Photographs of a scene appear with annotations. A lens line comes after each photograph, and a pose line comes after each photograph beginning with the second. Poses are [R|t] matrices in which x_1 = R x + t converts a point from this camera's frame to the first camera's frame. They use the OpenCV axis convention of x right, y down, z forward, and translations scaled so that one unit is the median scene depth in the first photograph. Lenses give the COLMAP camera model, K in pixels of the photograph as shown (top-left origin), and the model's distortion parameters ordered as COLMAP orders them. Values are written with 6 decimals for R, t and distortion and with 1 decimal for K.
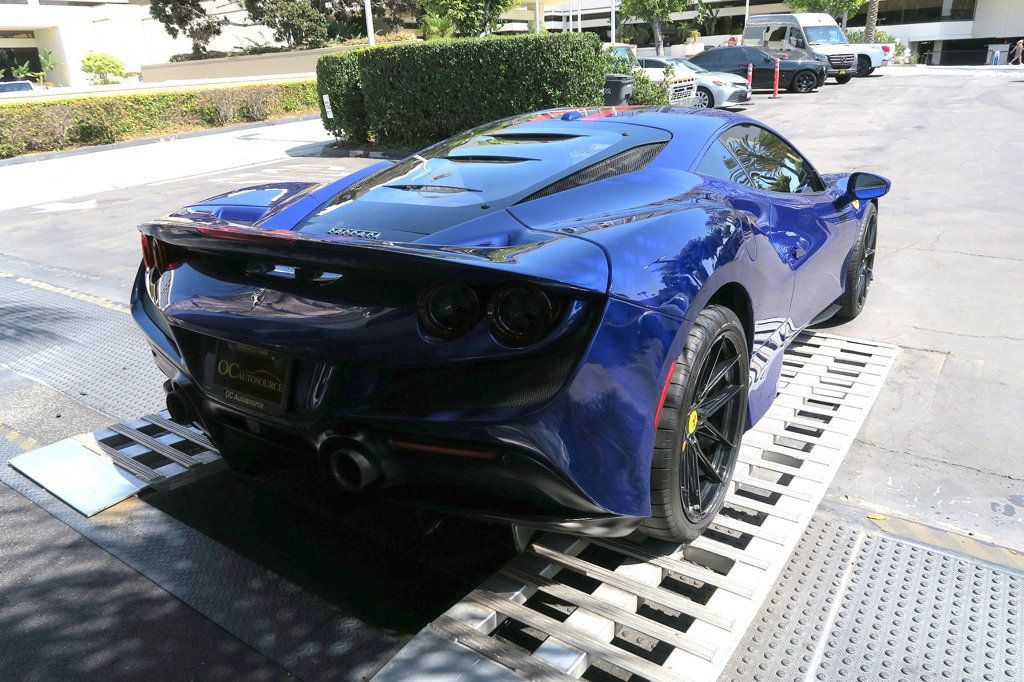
lens RADIAL K [[755.1, 0, 515.4], [0, 755.1, 363.3], [0, 0, 1]] dist [-0.026362, 0.005112]
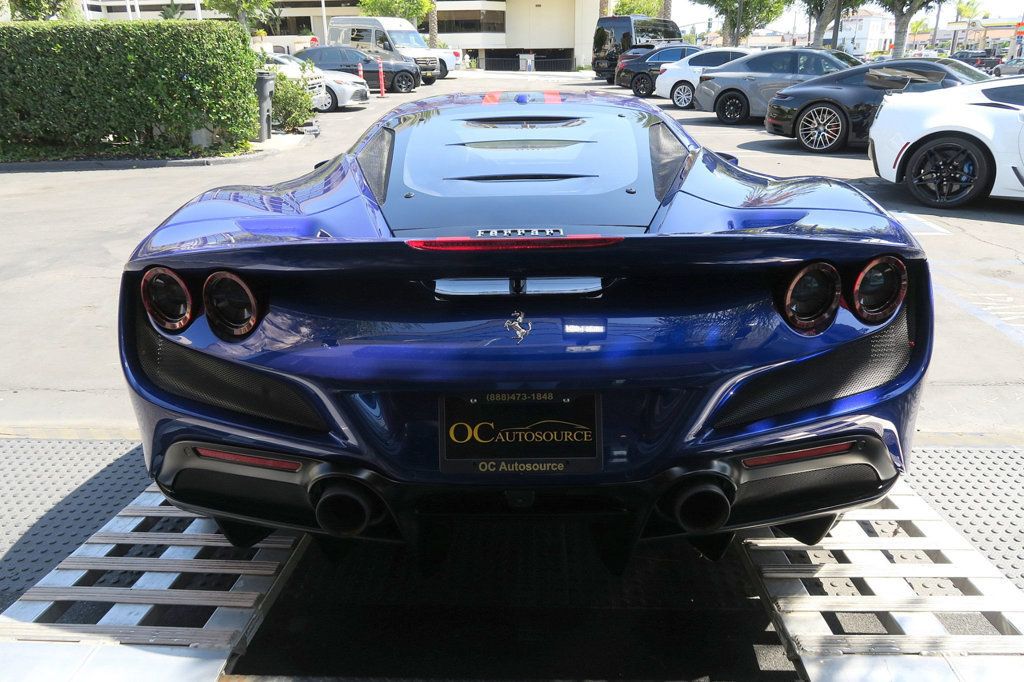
lens RADIAL K [[717.9, 0, 515.3], [0, 717.9, 383.7], [0, 0, 1]] dist [-0.018553, 0.000179]
pose [[0.828782, -0.196711, 0.523856, -0.103097], [0.177632, 0.980239, 0.087057, -0.013490], [-0.530629, 0.020902, 0.847346, 0.056547]]
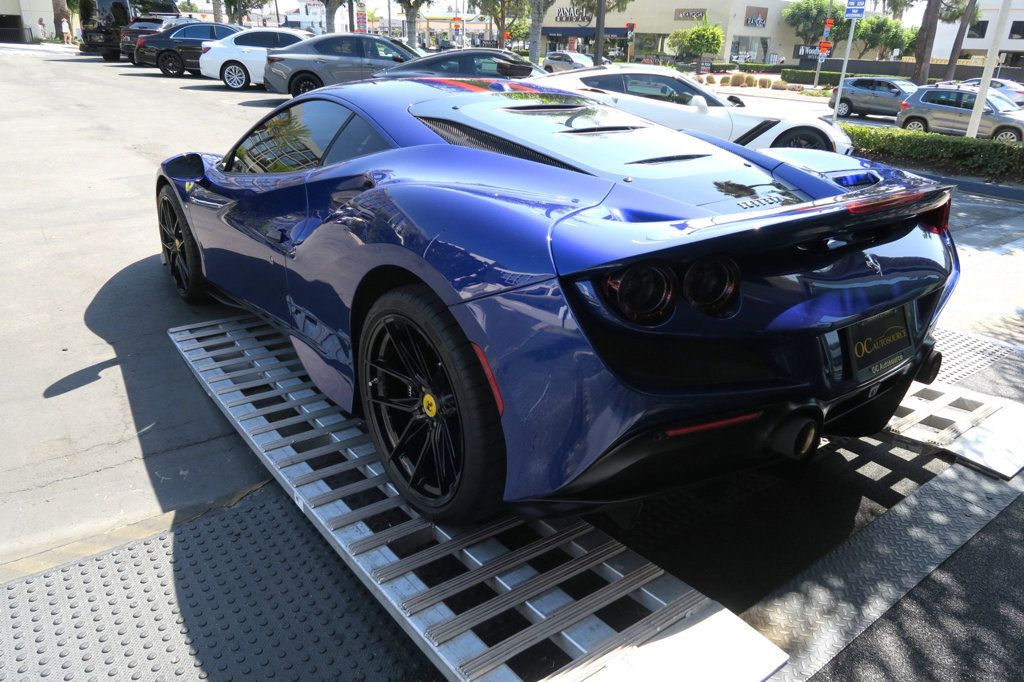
lens RADIAL K [[714.9, 0, 515.7], [0, 714.9, 386.8], [0, 0, 1]] dist [-0.022392, 0.005722]
pose [[0.262497, -0.361457, 0.894675, -0.197283], [0.298738, 0.912078, 0.280838, -0.049919], [-0.917524, 0.193555, 0.347399, 0.160962]]
